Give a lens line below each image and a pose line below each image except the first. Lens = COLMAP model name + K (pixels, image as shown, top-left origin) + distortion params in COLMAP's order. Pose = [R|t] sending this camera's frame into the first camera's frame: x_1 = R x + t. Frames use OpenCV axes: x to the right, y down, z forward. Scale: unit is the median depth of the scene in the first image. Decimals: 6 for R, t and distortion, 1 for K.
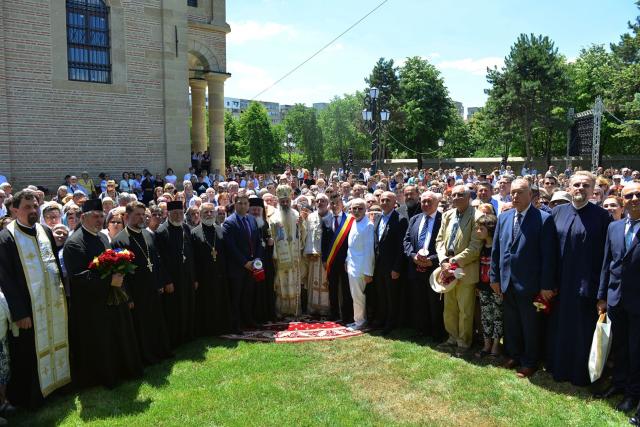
lens RADIAL K [[452.1, 0, 319.1], [0, 452.1, 186.3], [0, 0, 1]] dist [-0.006696, -0.023538]
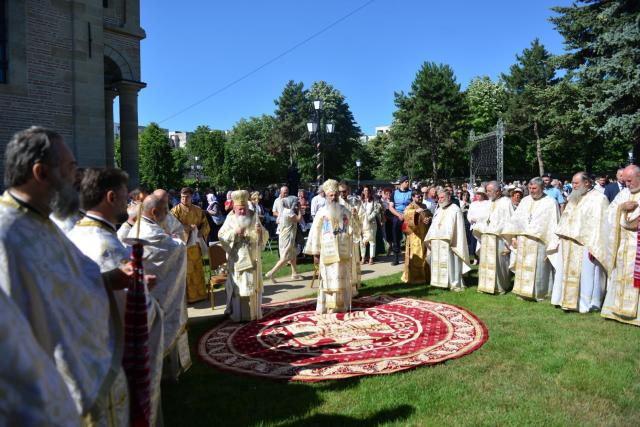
lens RADIAL K [[452.1, 0, 319.1], [0, 452.1, 186.3], [0, 0, 1]] dist [-0.006696, -0.023538]
pose [[0.971604, -0.013300, 0.236237, -0.076660], [0.027793, 0.997922, -0.058124, 0.016046], [-0.234973, 0.063039, 0.969956, 0.063326]]
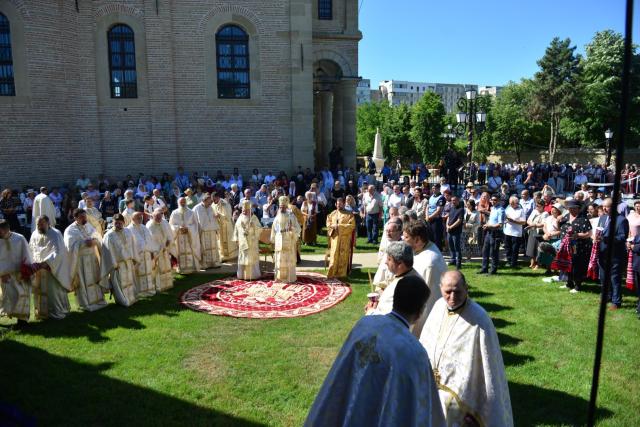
lens RADIAL K [[452.1, 0, 319.1], [0, 452.1, 186.3], [0, 0, 1]] dist [-0.006696, -0.023538]
pose [[0.907406, 0.027645, -0.419345, 0.175227], [-0.013745, 0.999253, 0.036131, -0.025349], [0.420030, -0.027022, 0.907108, -0.036670]]
